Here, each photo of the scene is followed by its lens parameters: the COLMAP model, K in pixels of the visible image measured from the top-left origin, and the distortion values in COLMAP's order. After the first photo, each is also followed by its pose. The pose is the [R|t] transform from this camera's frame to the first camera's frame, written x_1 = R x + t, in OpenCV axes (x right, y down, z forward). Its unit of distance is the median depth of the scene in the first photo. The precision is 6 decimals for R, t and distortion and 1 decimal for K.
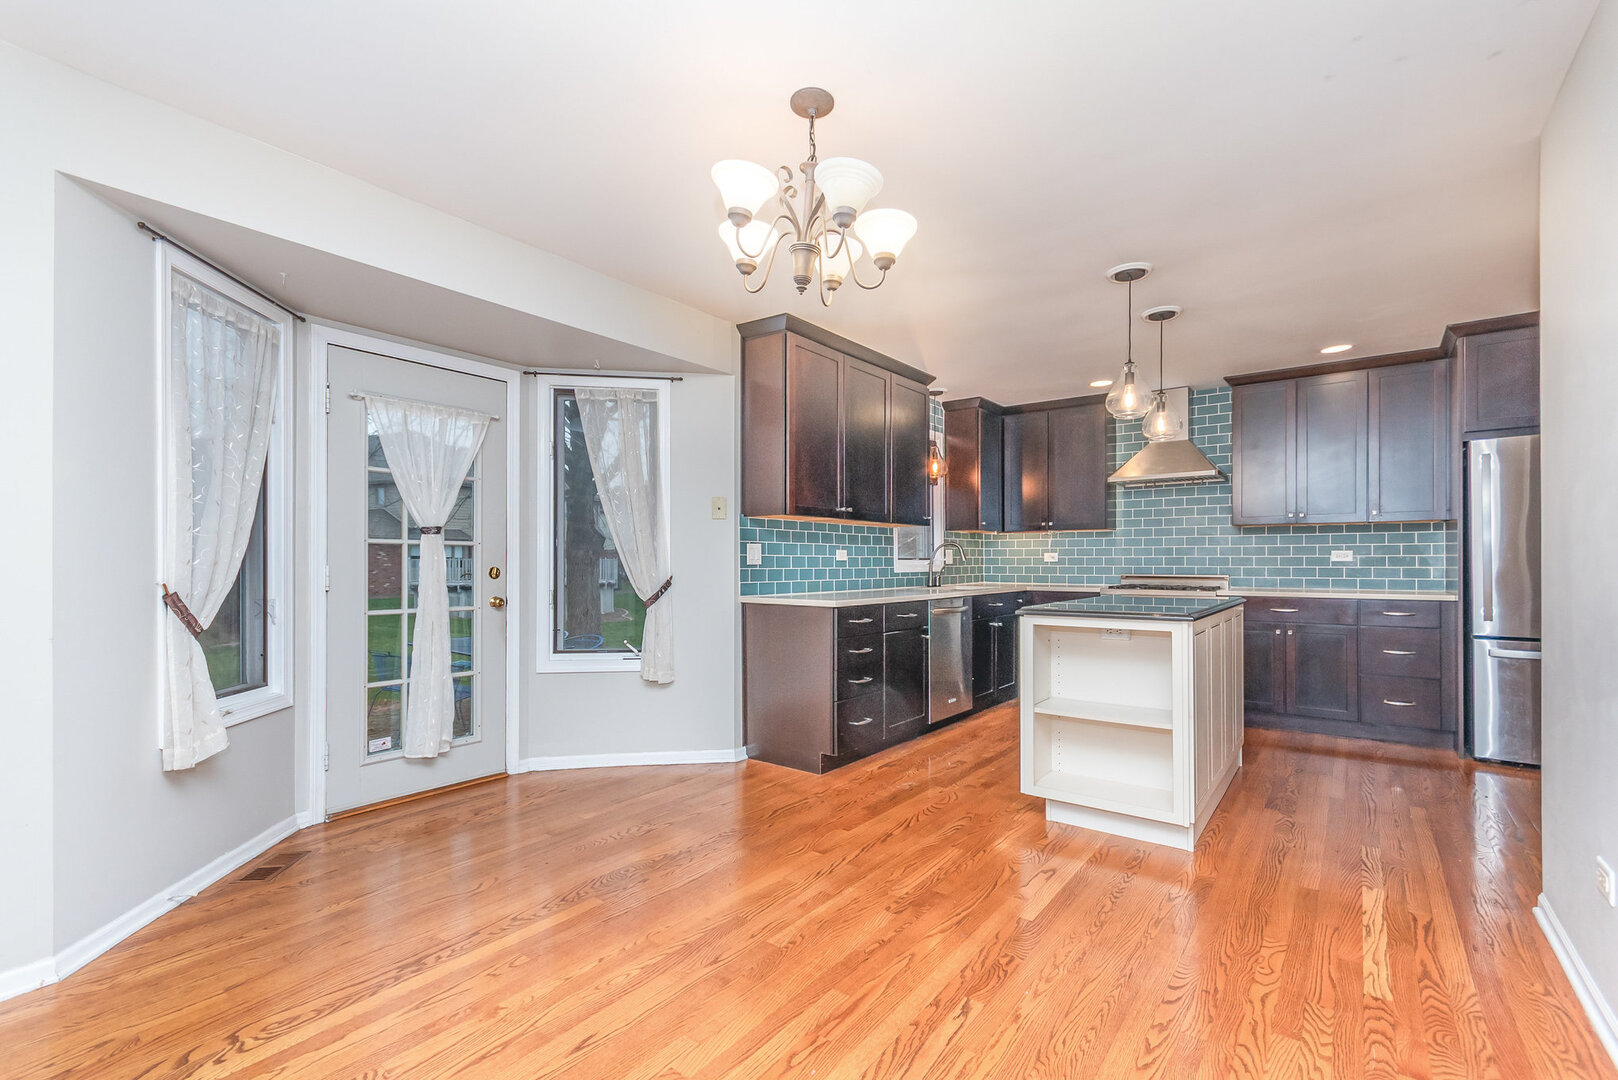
lens RADIAL K [[713.1, 0, 809.4], [0, 713.1, 553.4], [0, 0, 1]] dist [-0.000368, -0.000013]
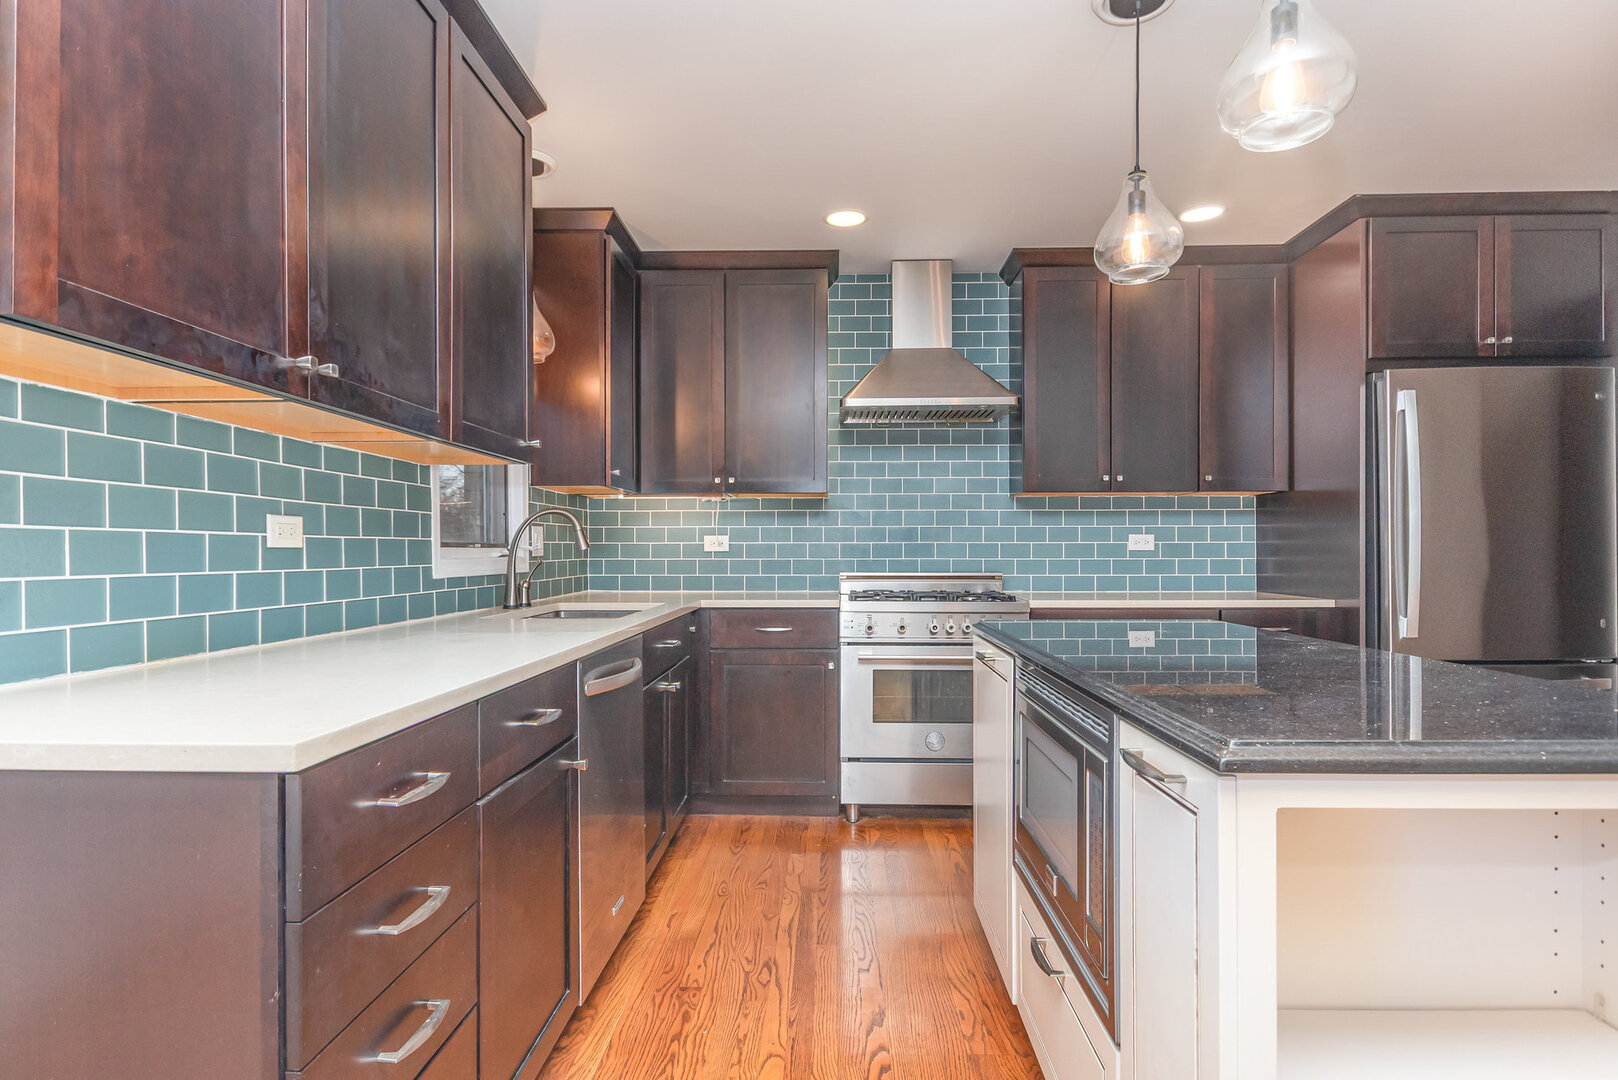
lens RADIAL K [[865.4, 0, 812.3], [0, 865.4, 550.4], [0, 0, 1]] dist [-0.001632, 0.000070]
pose [[0.811843, -0.000113, 0.583876, 0.008858], [-0.005436, 0.999955, 0.007753, 0.006221], [-0.583850, -0.009468, 0.811806, 0.484998]]
